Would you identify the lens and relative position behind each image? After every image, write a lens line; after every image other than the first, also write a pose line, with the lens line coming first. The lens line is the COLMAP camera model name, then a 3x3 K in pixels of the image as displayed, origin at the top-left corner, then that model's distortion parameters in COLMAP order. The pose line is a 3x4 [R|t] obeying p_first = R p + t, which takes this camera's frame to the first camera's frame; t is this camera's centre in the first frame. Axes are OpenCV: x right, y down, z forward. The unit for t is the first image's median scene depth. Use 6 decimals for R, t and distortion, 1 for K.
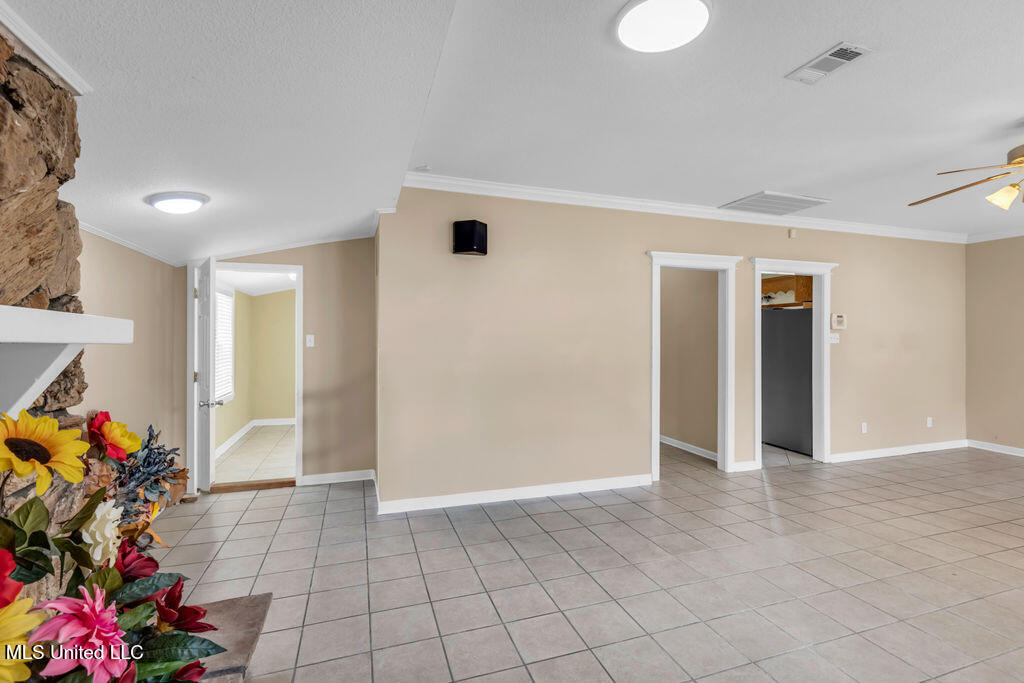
lens RADIAL K [[472.3, 0, 518.2], [0, 472.3, 342.4], [0, 0, 1]] dist [0.003605, 0.000499]
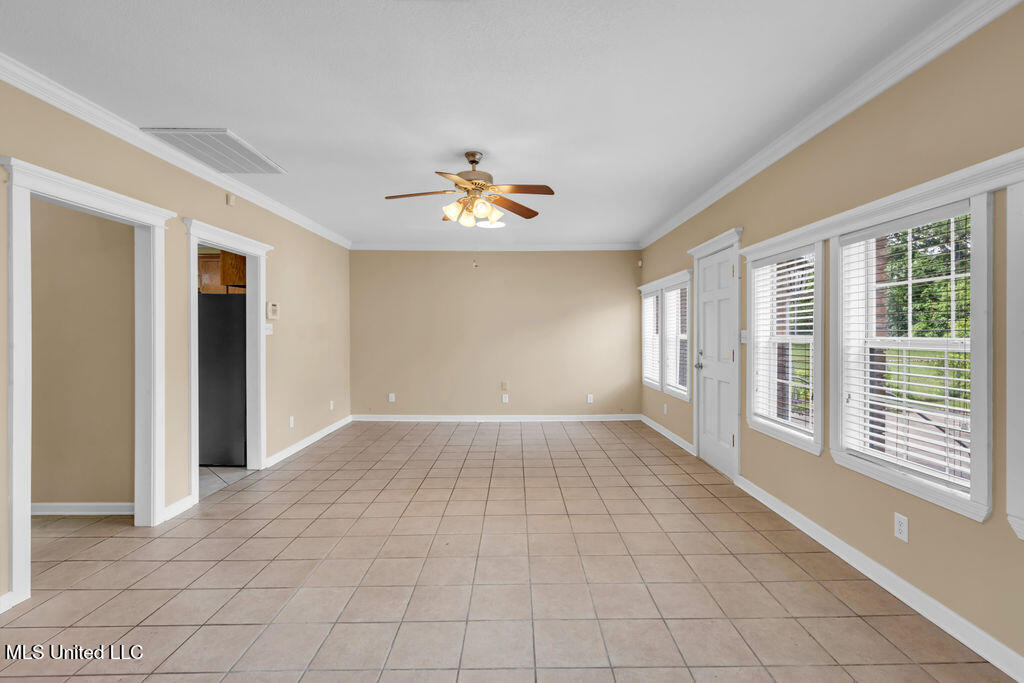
lens RADIAL K [[465.0, 0, 524.3], [0, 465.0, 332.1], [0, 0, 1]] dist [0.002385, 0.000523]
pose [[0.316707, -0.003660, 0.948516, -0.022079], [0.009415, 0.999955, 0.000715, 0.001339], [-0.948477, 0.008703, 0.316728, 0.277897]]
